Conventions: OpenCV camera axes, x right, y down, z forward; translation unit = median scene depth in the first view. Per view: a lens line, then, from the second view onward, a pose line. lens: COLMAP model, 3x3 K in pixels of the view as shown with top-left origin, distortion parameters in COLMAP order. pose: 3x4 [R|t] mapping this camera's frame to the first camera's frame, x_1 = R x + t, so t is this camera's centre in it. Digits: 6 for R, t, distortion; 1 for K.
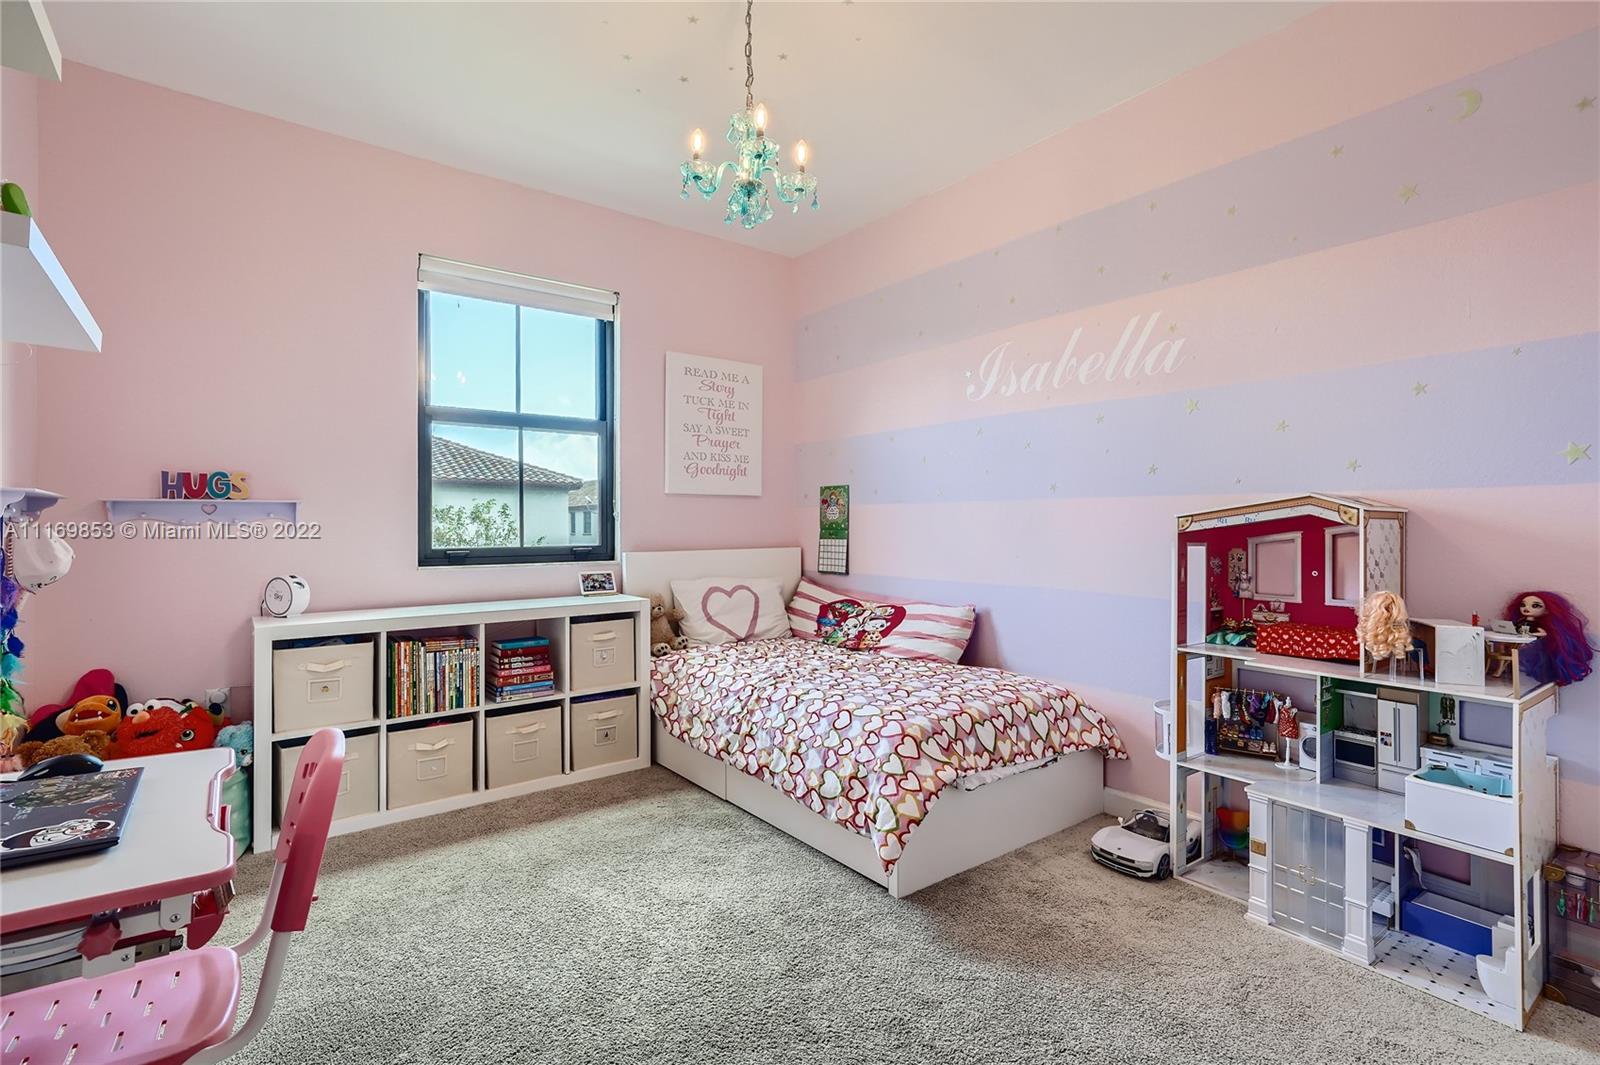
lens RADIAL K [[729.7, 0, 798.7], [0, 729.7, 534.1], [0, 0, 1]] dist [0.009527, -0.000030]
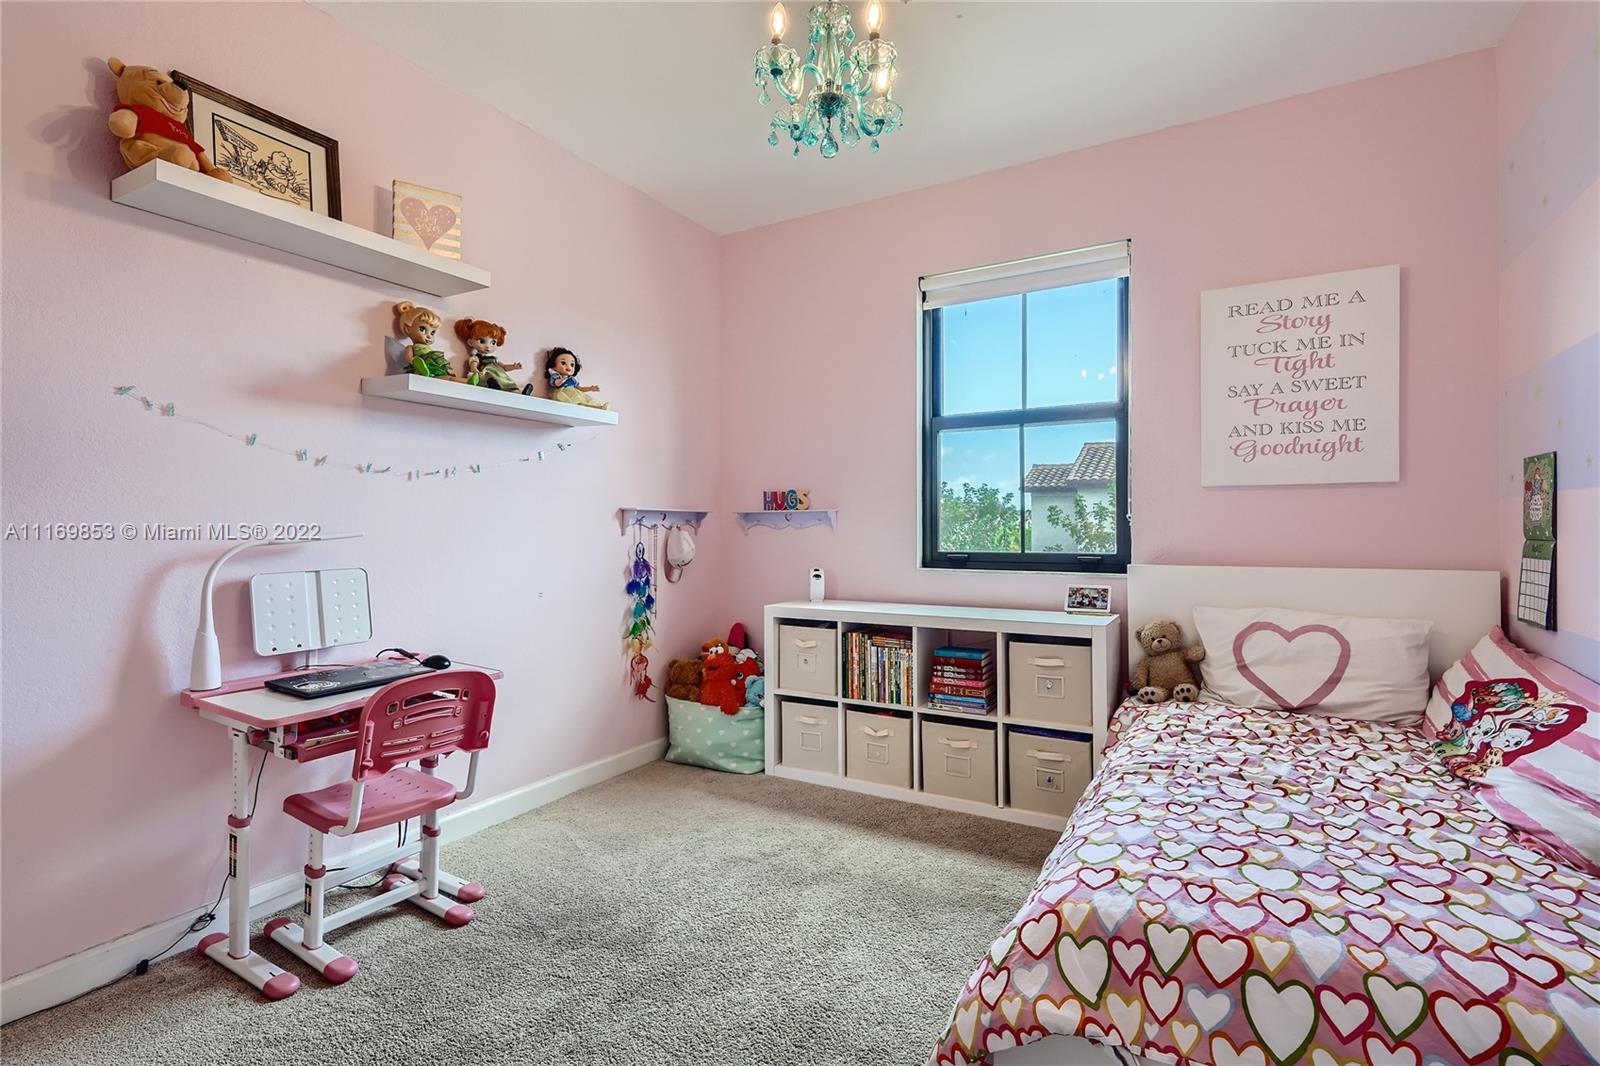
lens RADIAL K [[729.7, 0, 791.4], [0, 729.7, 528.4], [0, 0, 1]] dist [0.009527, -0.000030]
pose [[0.402855, 0.004327, -0.915254, 0.417124], [-0.009778, 0.999952, 0.000423, -0.012731], [0.915212, 0.008779, 0.402878, 0.419559]]
